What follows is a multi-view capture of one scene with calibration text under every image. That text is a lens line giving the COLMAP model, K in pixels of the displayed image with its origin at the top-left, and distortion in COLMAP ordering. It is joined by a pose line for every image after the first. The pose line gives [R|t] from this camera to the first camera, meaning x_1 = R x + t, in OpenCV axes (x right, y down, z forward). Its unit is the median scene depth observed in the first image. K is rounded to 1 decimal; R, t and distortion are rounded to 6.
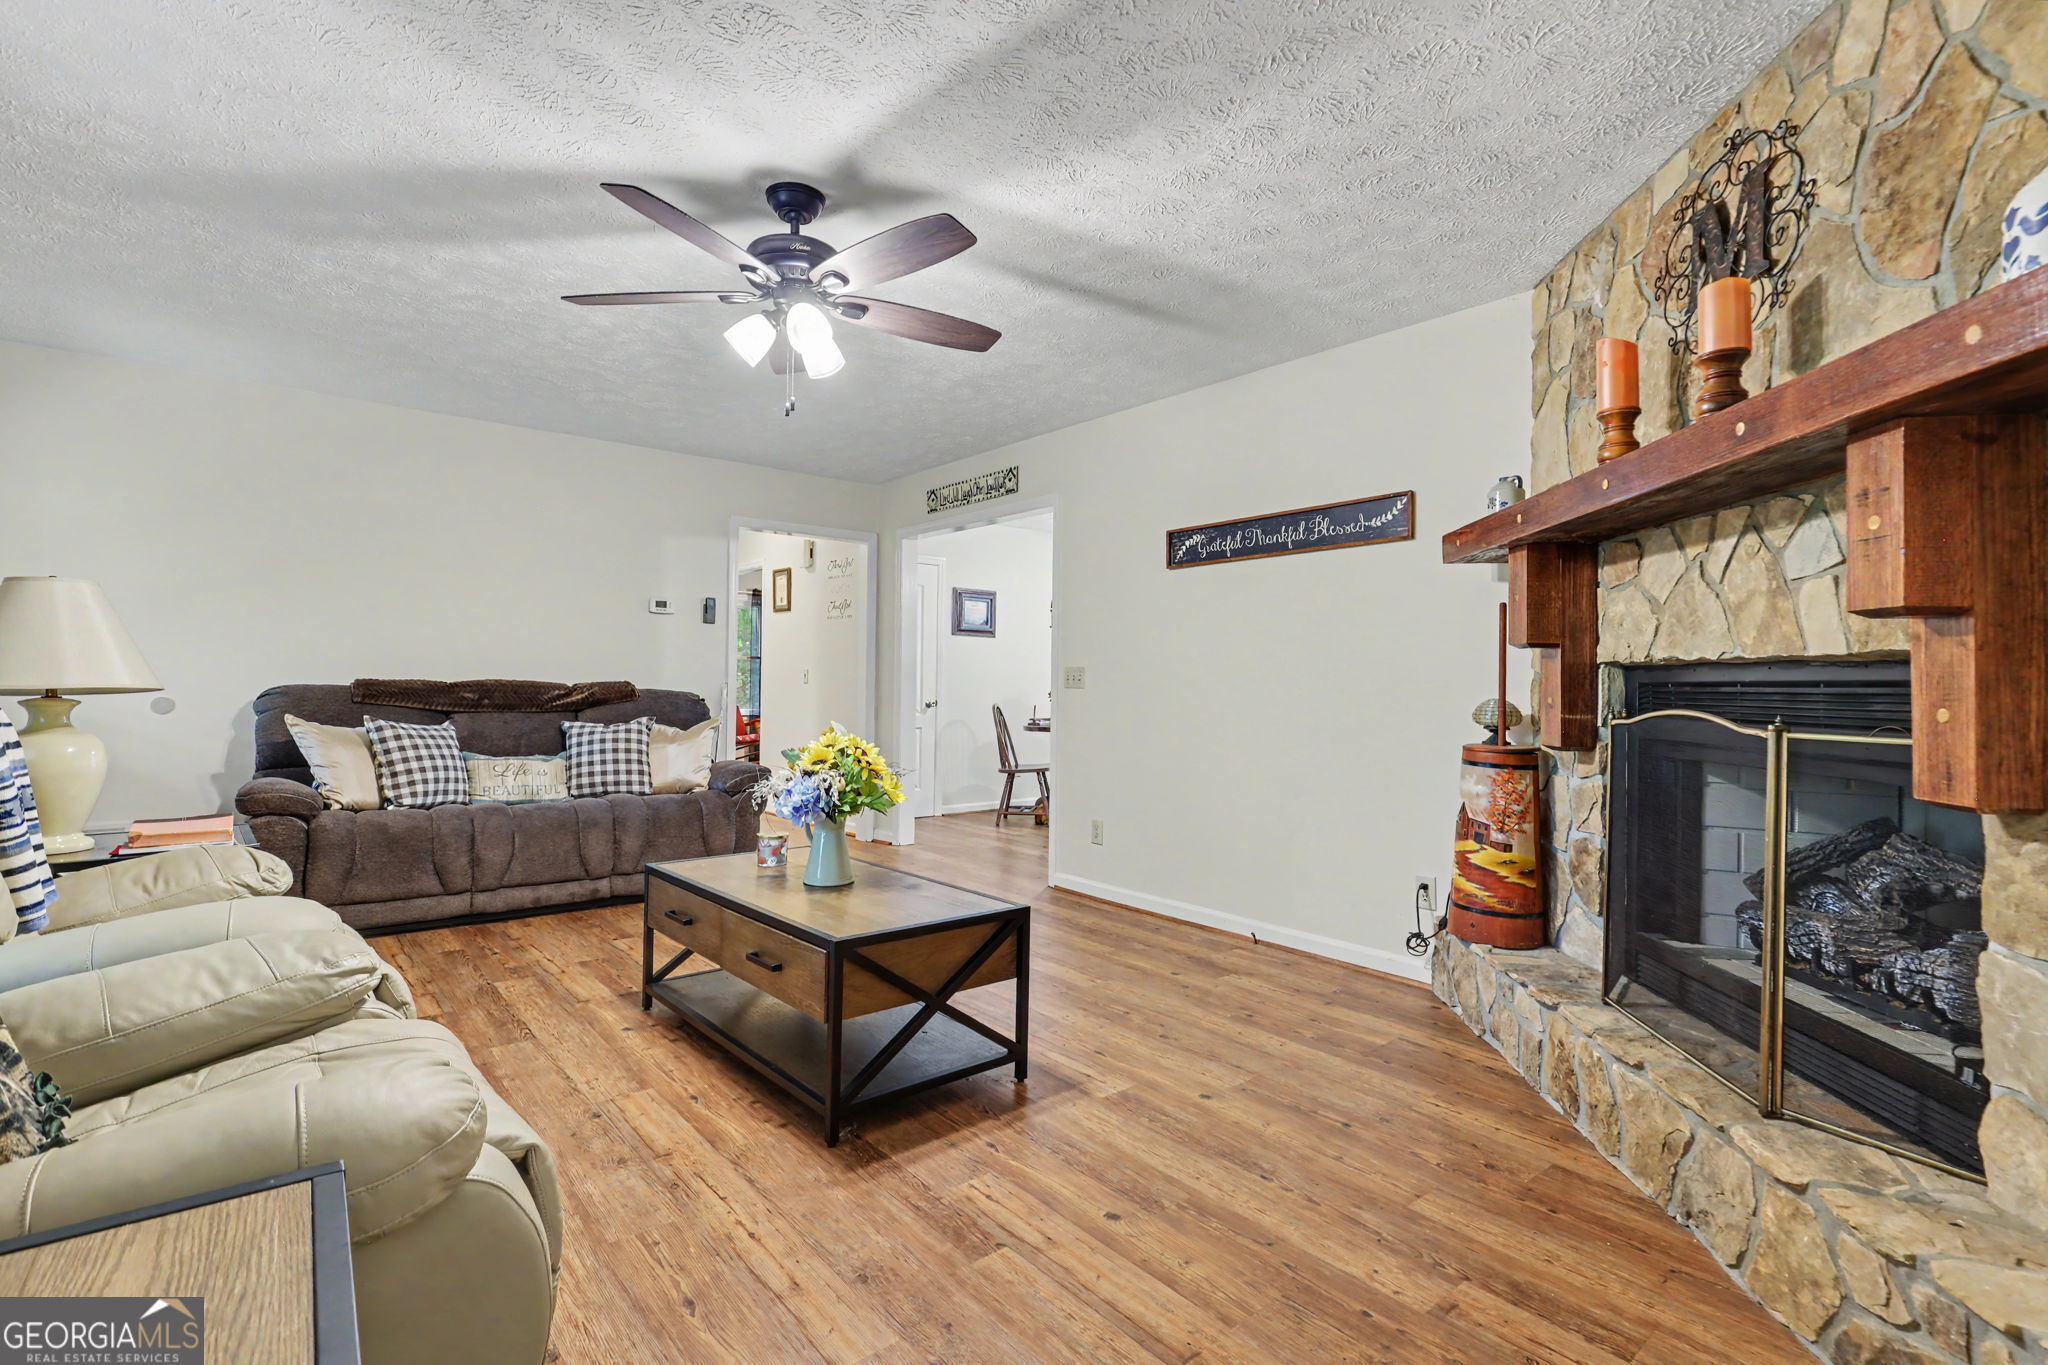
lens RADIAL K [[932.3, 0, 1024.0], [0, 932.3, 682.5], [0, 0, 1]] dist [0.004329, -0.000185]
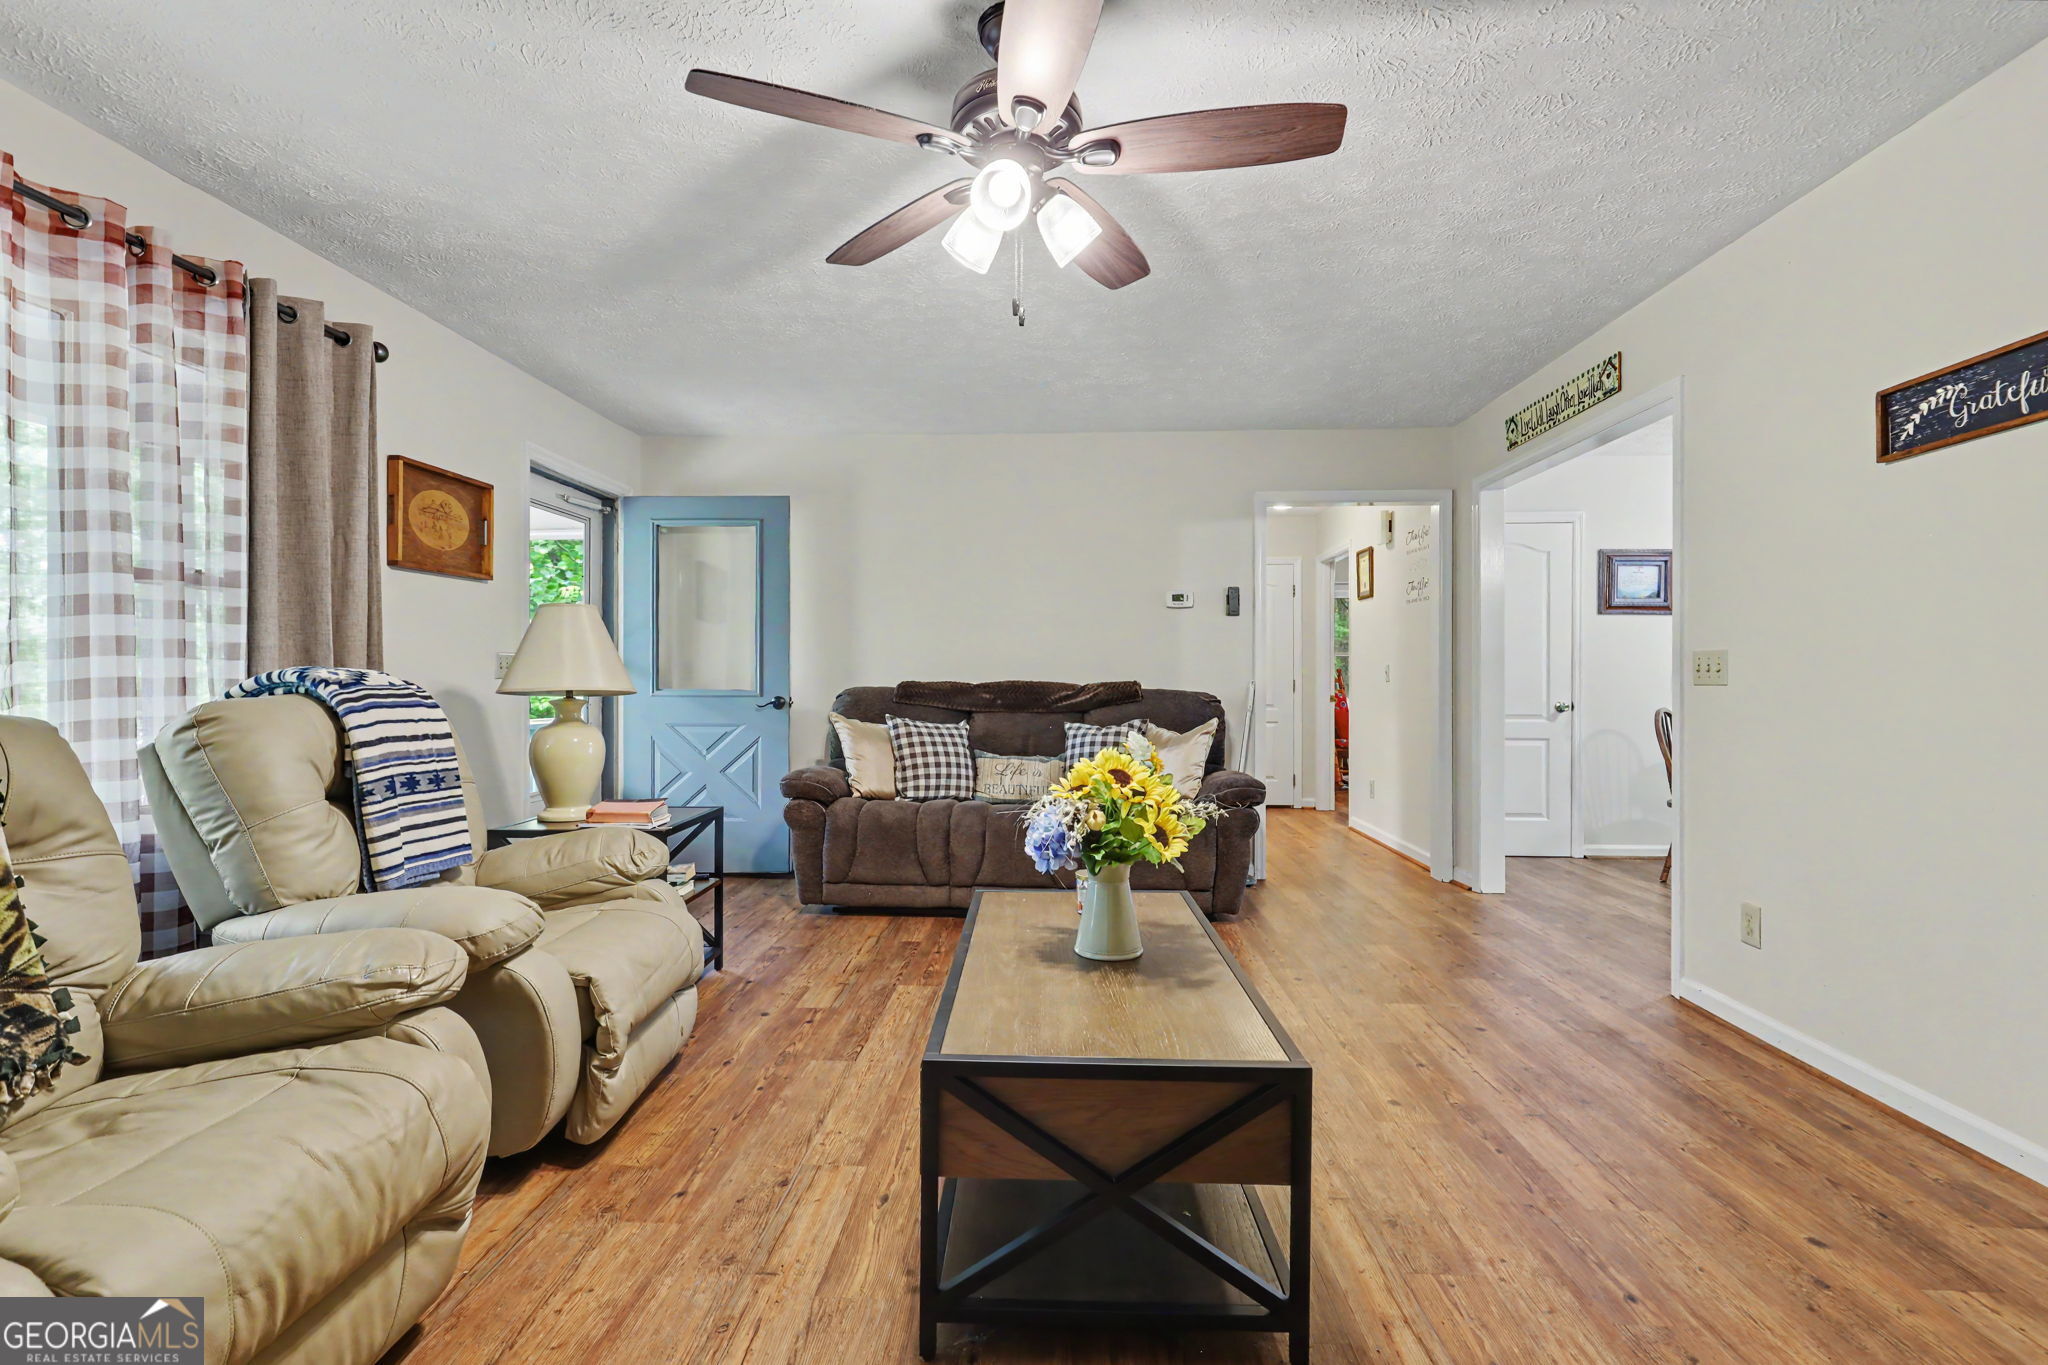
lens RADIAL K [[932.3, 0, 1024.0], [0, 932.3, 682.5], [0, 0, 1]] dist [0.004329, -0.000185]
pose [[0.740011, -0.009192, -0.672532, 0.161631], [0.008972, 0.999953, -0.003795, 0.003387], [0.672535, -0.003226, 0.740058, 0.284282]]
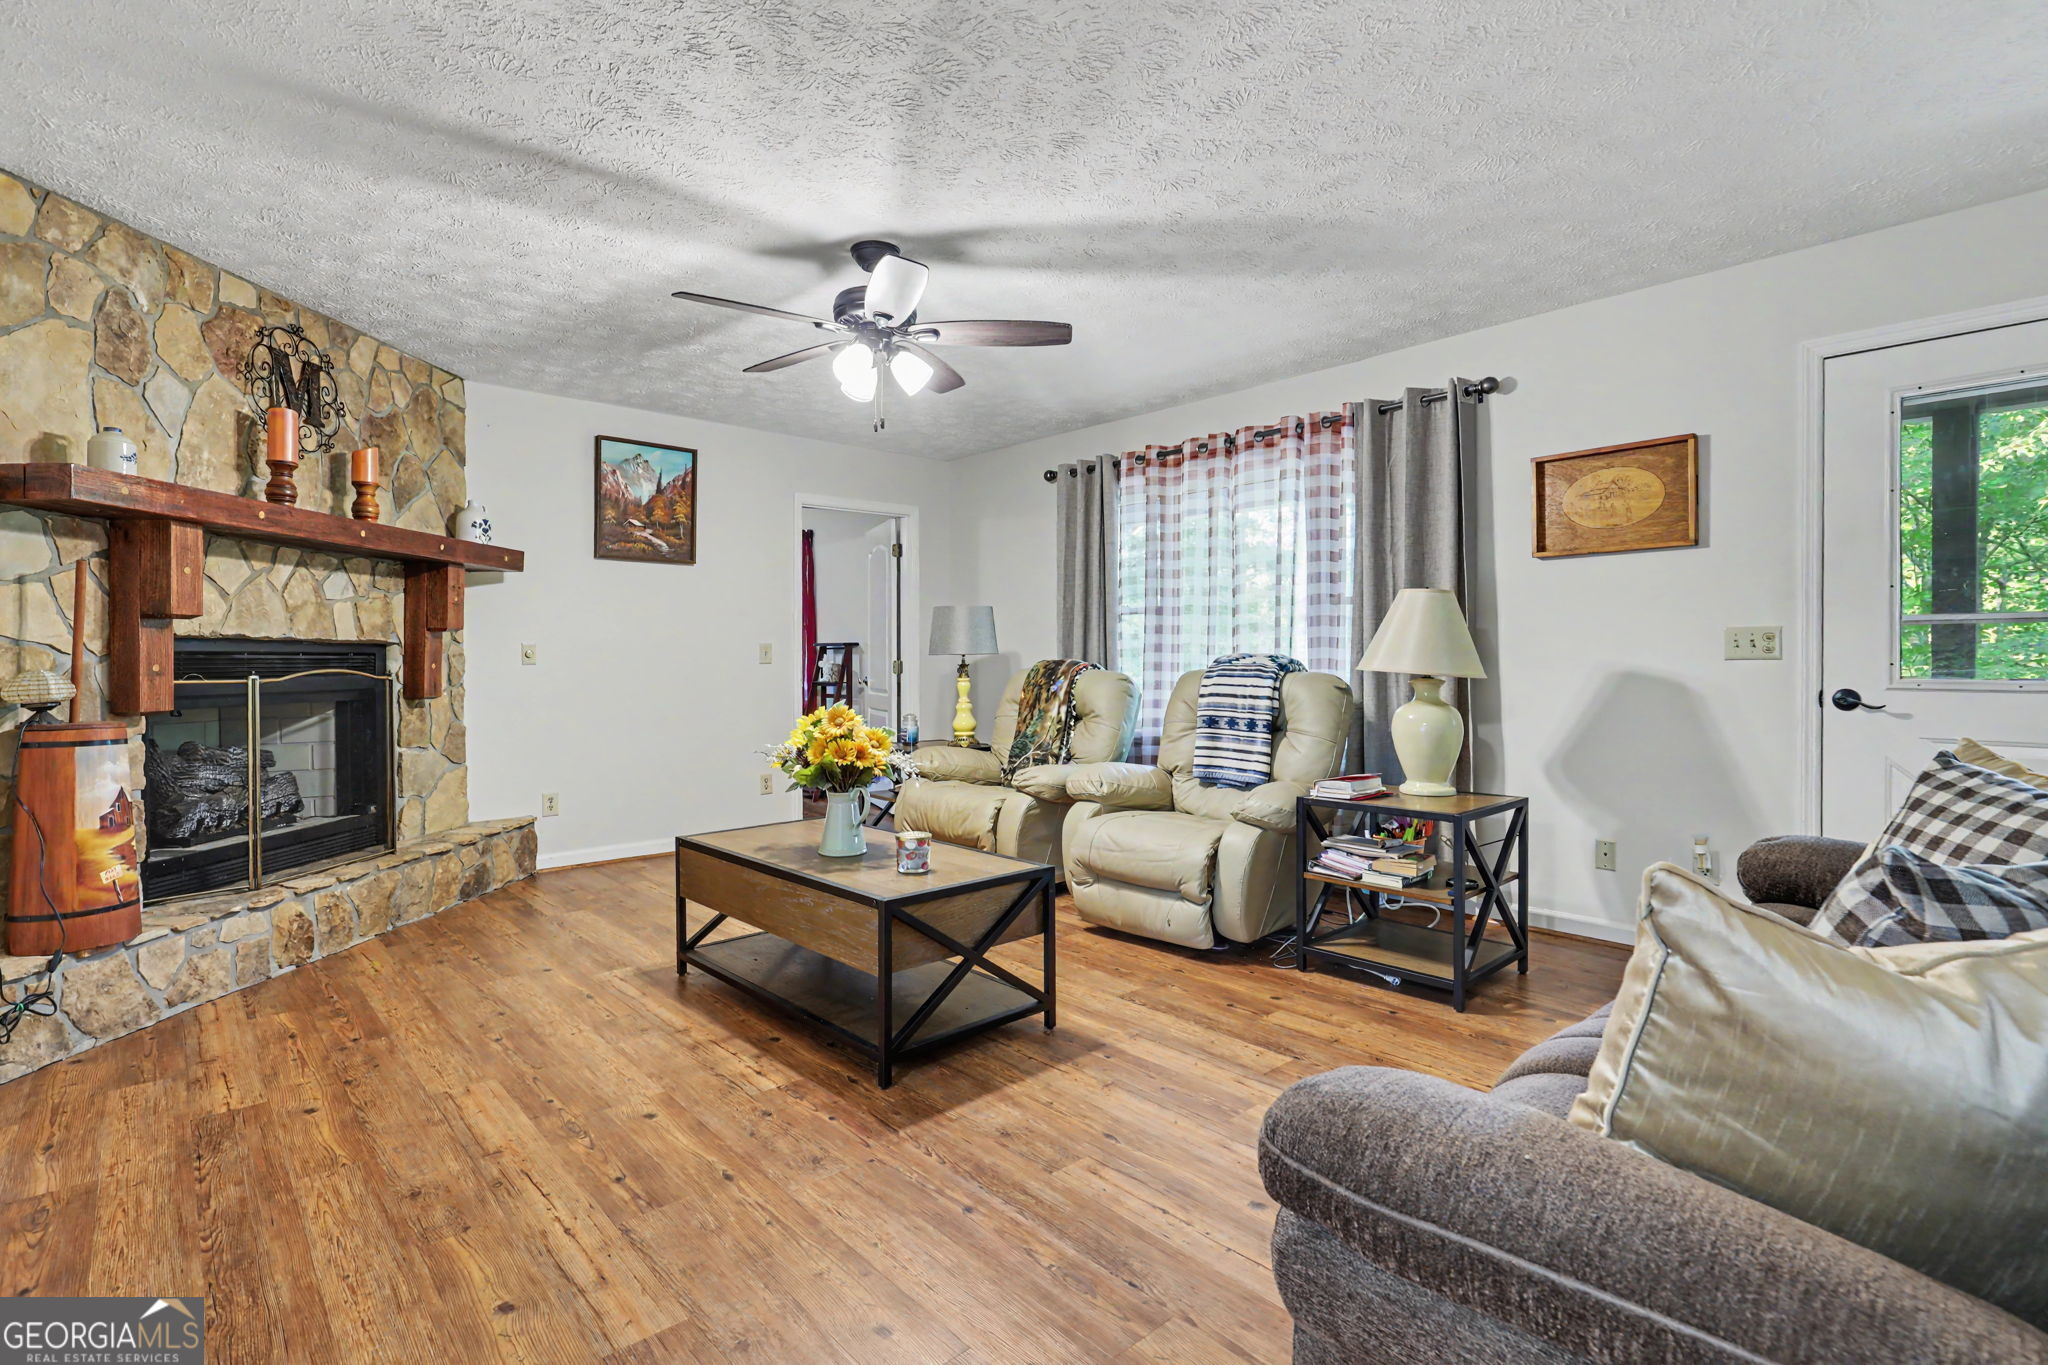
lens RADIAL K [[1021.5, 0, 1013.5], [0, 1021.5, 663.0], [0, 0, 1]] dist [0.000873, -0.000223]
pose [[-0.999781, -0.012167, -0.017009, -0.257727], [-0.012151, 0.999926, -0.001039, 0.002440], [0.017020, -0.000832, -0.999855, 1.461935]]
